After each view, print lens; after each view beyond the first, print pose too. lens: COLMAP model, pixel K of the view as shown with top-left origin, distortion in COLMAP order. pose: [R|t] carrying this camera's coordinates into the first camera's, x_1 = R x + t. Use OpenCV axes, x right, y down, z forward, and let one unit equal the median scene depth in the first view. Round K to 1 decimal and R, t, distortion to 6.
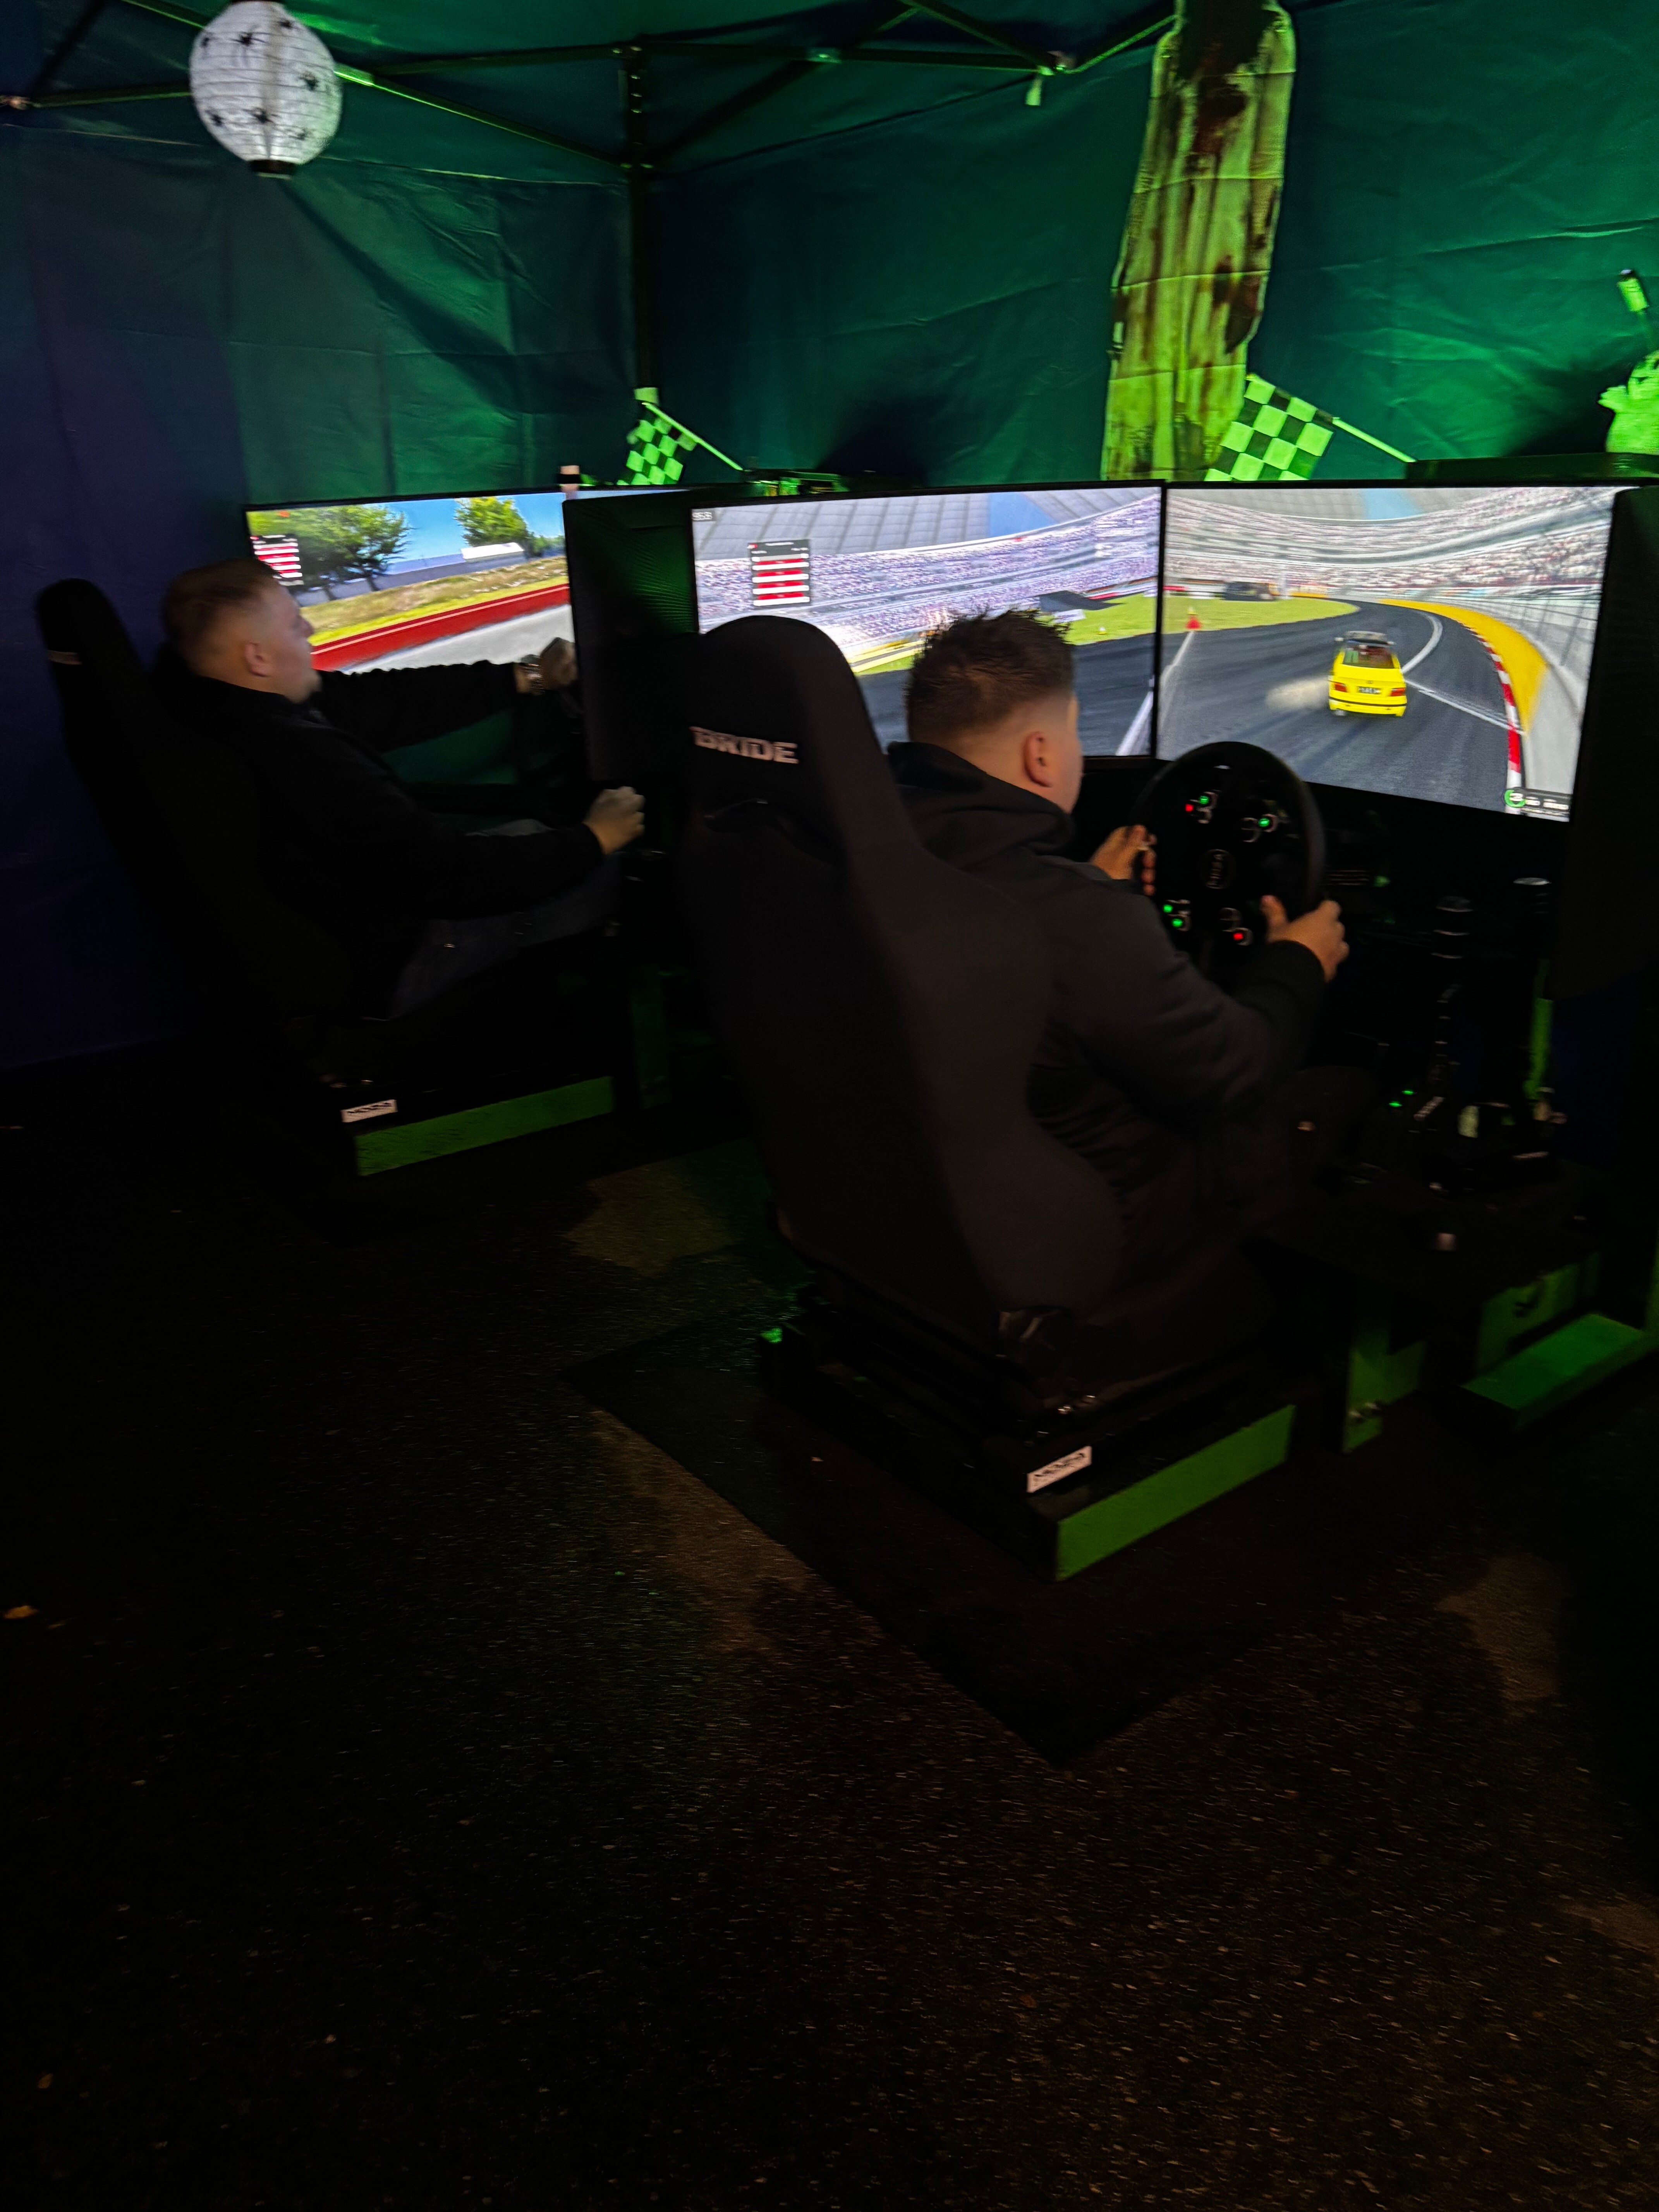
lens RADIAL K [[1643.0, 0, 814.0], [0, 1643.0, 1151.3], [0, 0, 1]] dist [0.028720, -0.034523]
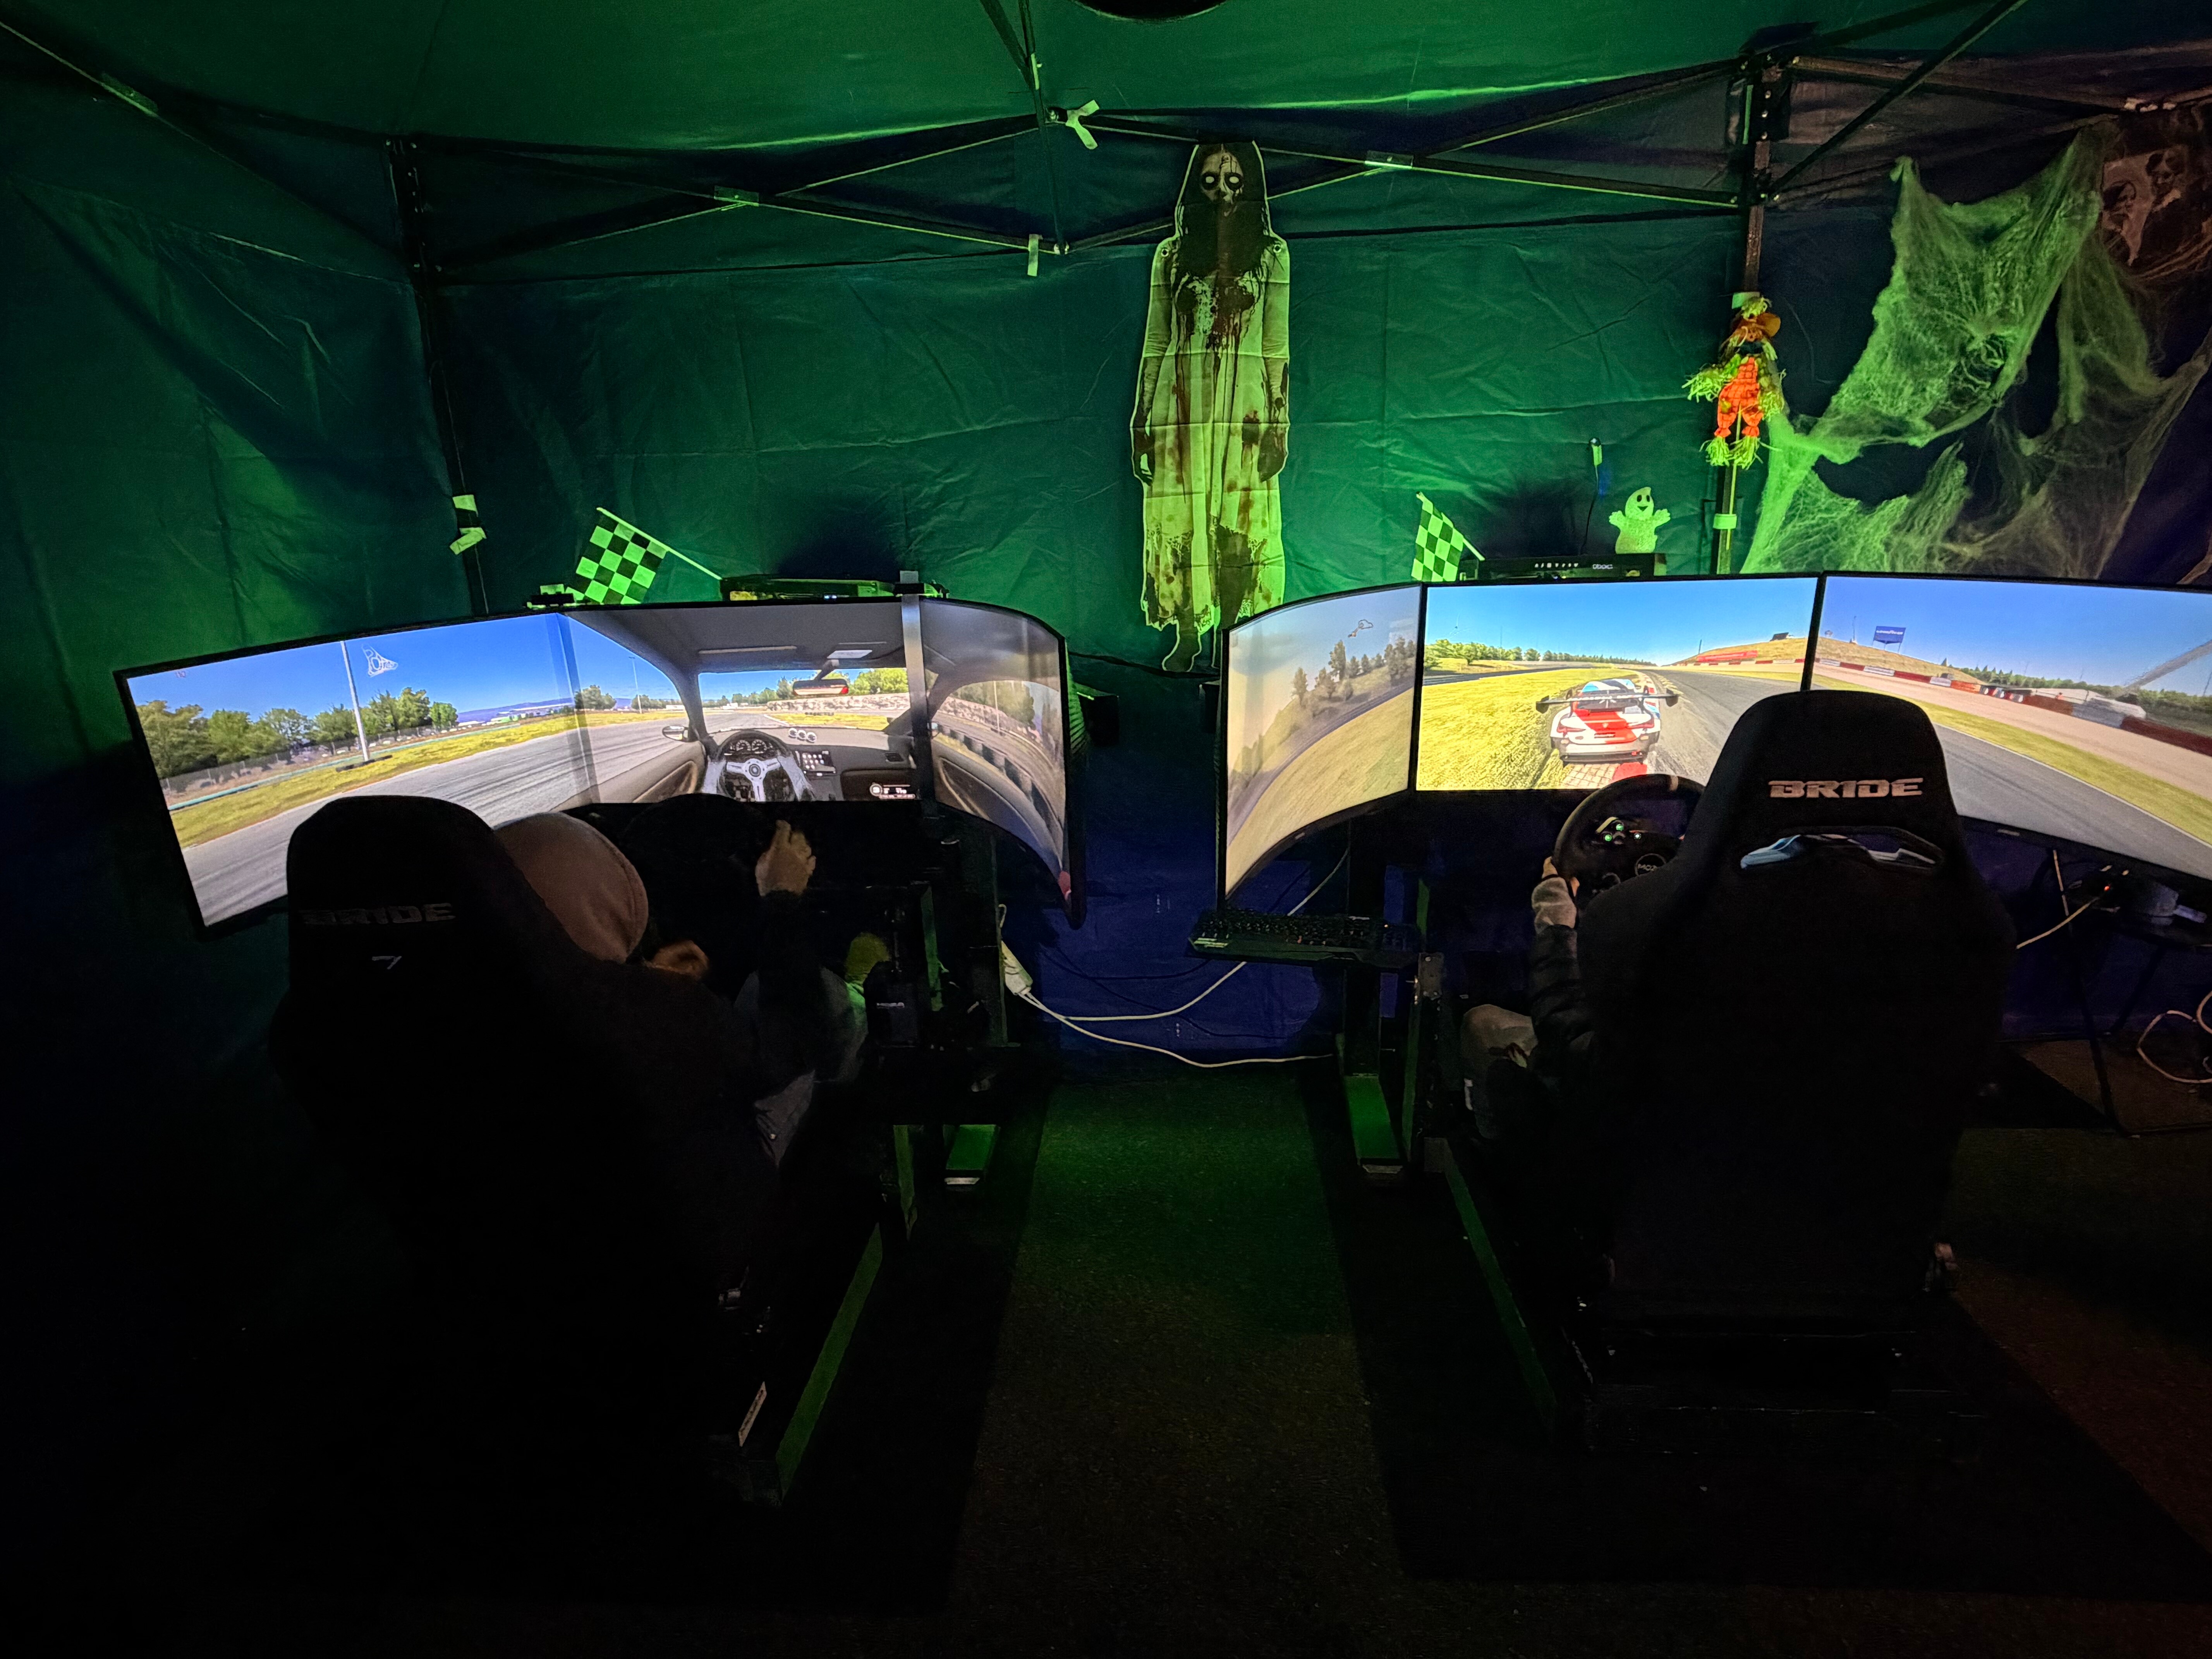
lens RADIAL K [[1100.4, 0, 1114.3], [0, 1100.4, 832.5], [0, 0, 1]] dist [-0.000764, -0.002574]
pose [[0.660091, -0.191399, 0.726393, -0.480650], [0.302339, 0.952907, -0.023659, -0.224550], [-0.687656, 0.235234, 0.686872, 0.527095]]
